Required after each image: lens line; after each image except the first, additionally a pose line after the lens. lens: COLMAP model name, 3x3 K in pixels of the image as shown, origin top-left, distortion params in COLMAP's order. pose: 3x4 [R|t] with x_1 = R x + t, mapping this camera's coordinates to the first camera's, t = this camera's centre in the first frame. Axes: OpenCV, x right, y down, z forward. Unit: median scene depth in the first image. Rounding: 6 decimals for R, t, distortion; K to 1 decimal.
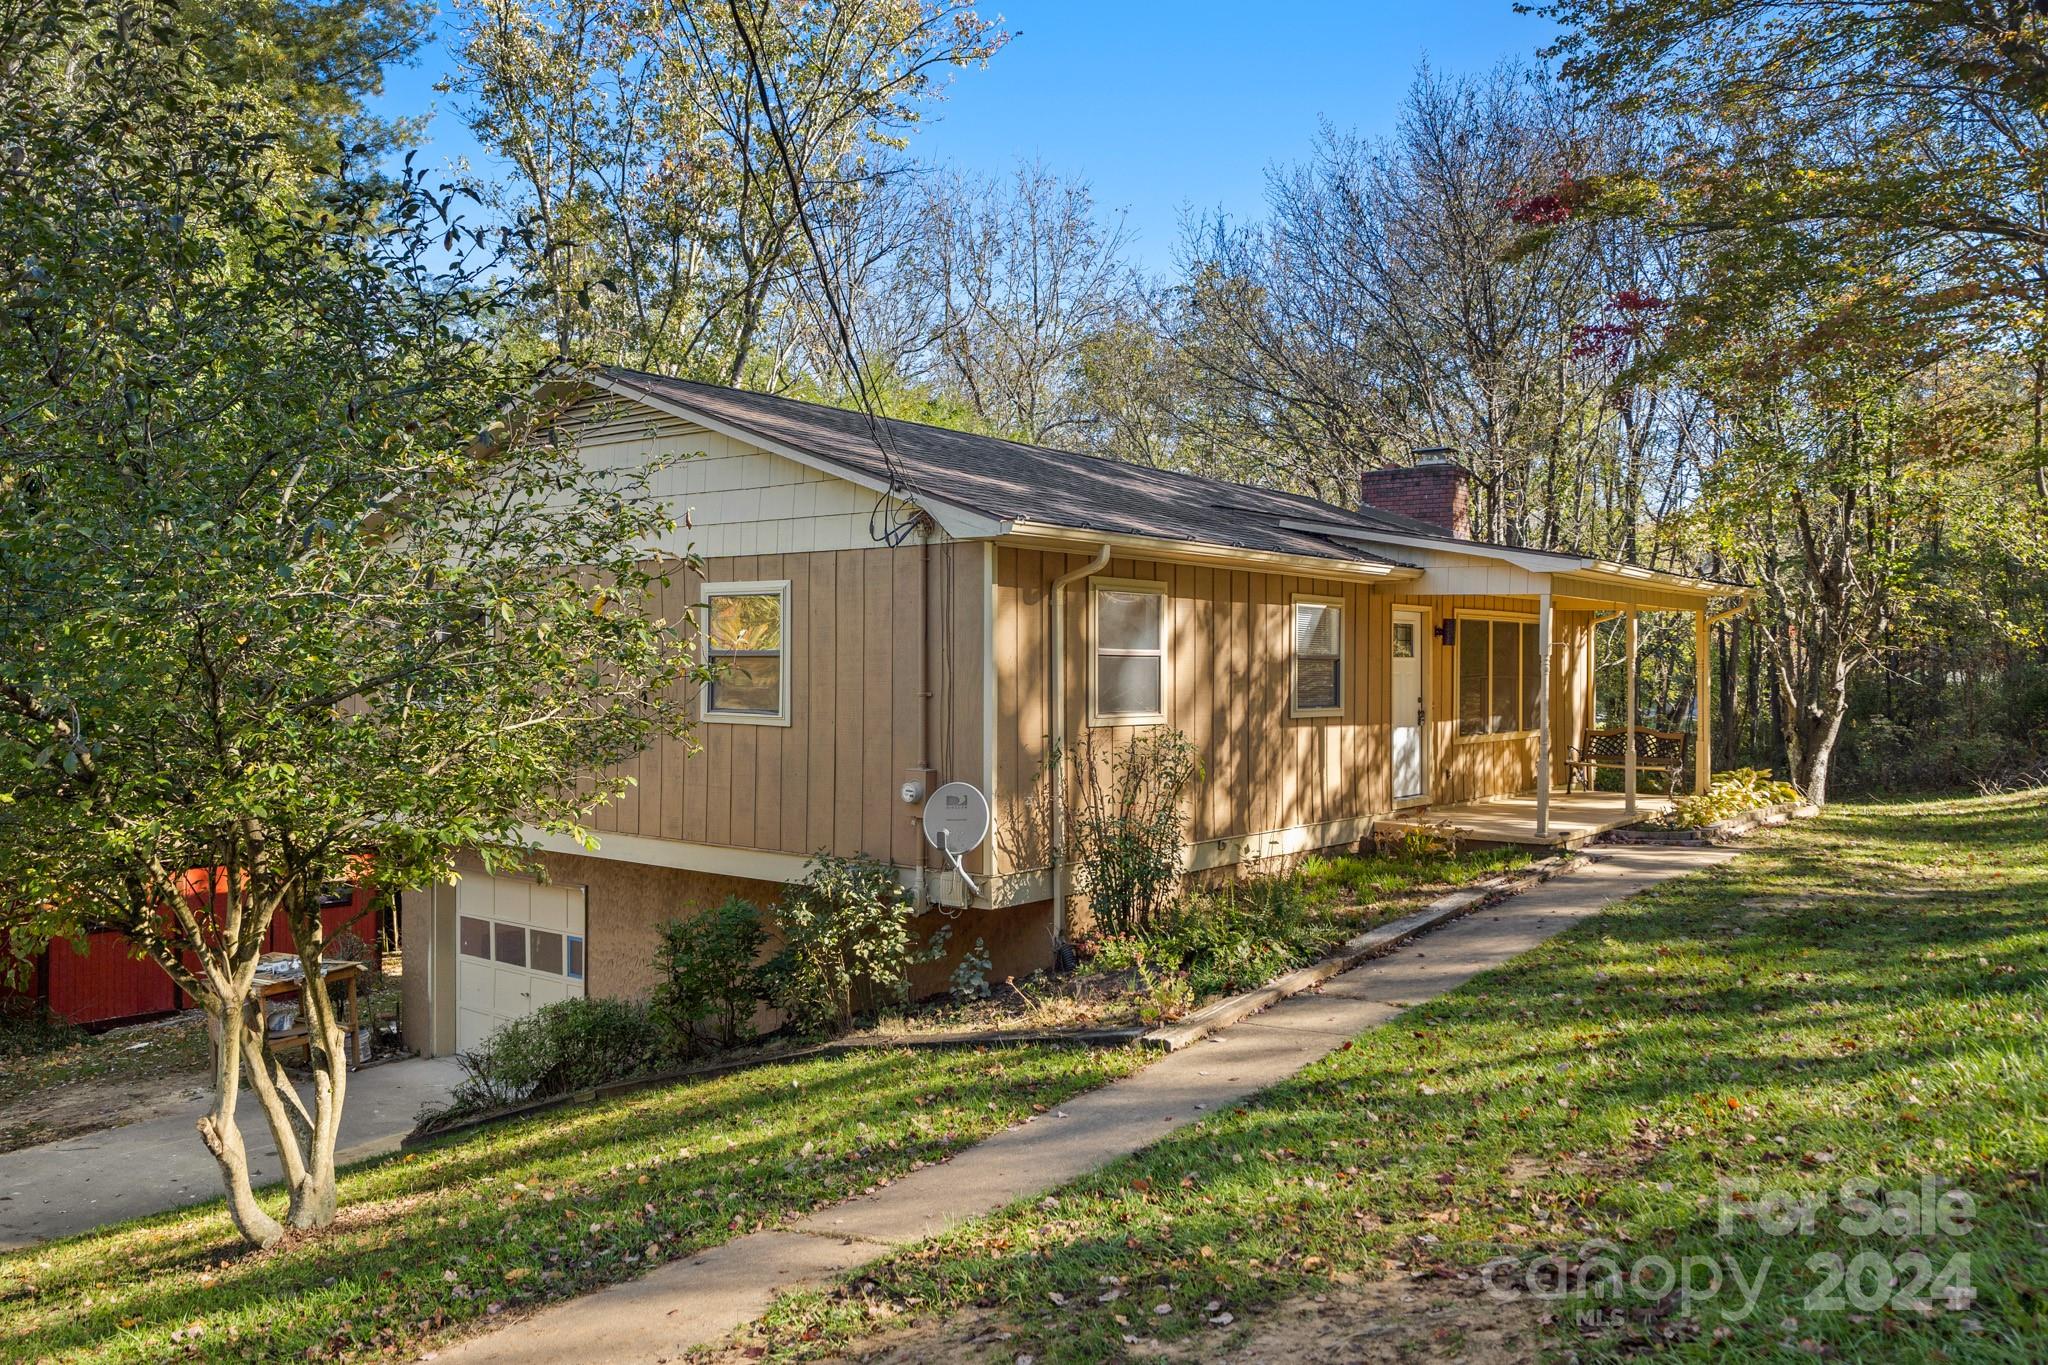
lens RADIAL K [[1477.5, 0, 1022.4], [0, 1477.5, 649.6], [0, 0, 1]] dist [-0.002619, -0.001402]
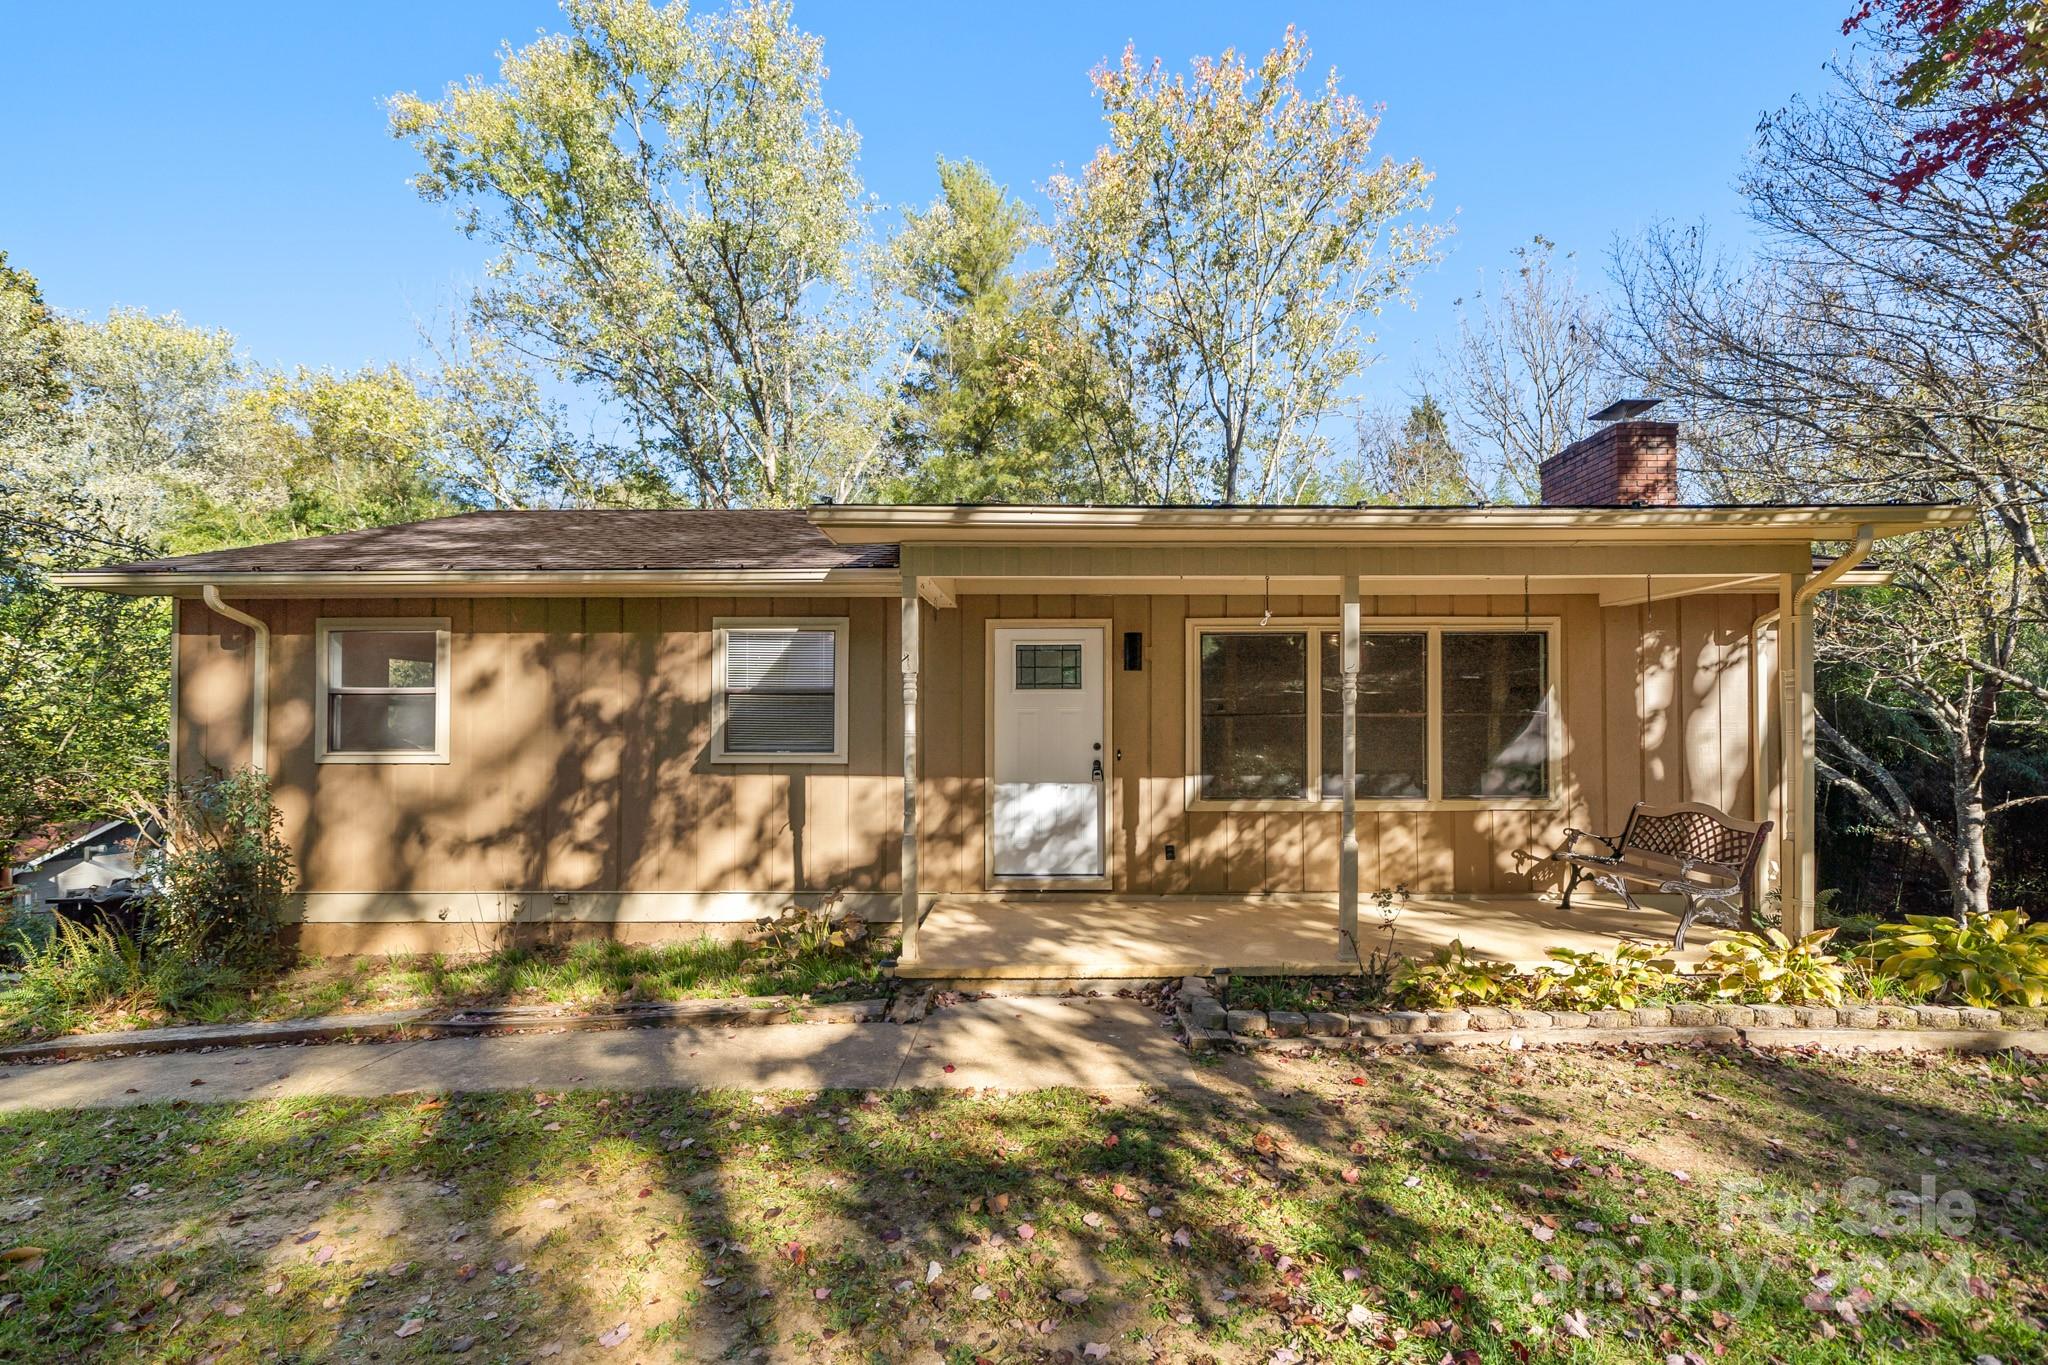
lens RADIAL K [[855.9, 0, 1024.0], [0, 855.9, 714.0], [0, 0, 1]] dist [-0.000523, -0.000055]
pose [[0.645845, -0.006956, -0.763437, 0.658667], [0.015549, 0.999871, 0.004044, 0.016291], [0.763310, -0.014483, 0.645870, 0.807661]]
